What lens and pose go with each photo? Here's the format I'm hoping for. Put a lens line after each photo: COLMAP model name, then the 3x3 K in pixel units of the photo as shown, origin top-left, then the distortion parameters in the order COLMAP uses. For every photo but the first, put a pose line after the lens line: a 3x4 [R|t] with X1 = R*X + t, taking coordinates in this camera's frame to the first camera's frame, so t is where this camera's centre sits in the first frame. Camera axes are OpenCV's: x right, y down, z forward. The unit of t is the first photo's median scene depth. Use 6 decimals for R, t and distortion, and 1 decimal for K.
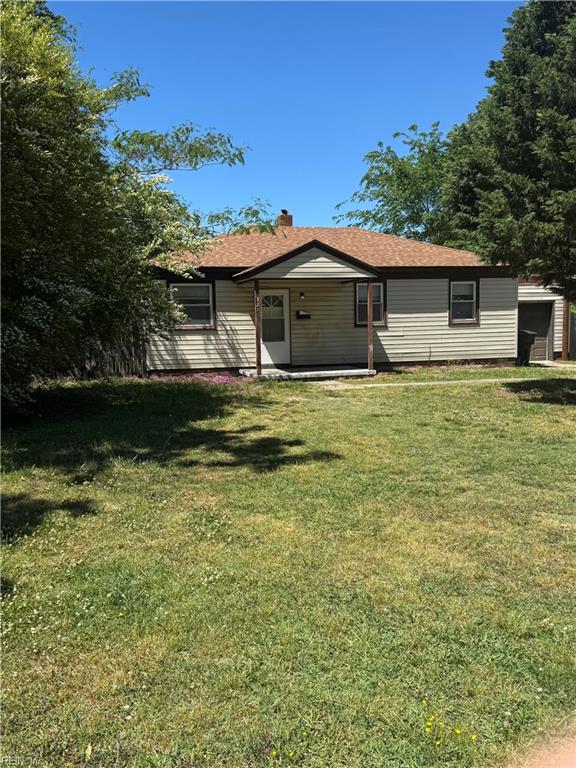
lens RADIAL K [[742.5, 0, 288.0], [0, 742.5, 384.0], [0, 0, 1]] dist [0.091147, -0.006146]
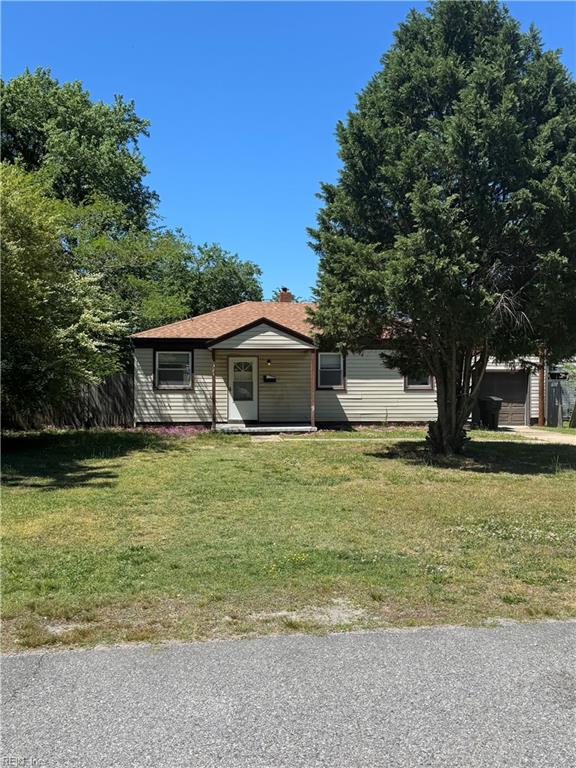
lens RADIAL K [[742.5, 0, 288.0], [0, 742.5, 384.0], [0, 0, 1]] dist [0.091147, -0.006146]
pose [[0.979577, 0.019483, -0.200124, 0.289809], [-0.035459, 0.996434, -0.076560, 0.003735], [0.197919, 0.082093, 0.976775, -0.139097]]
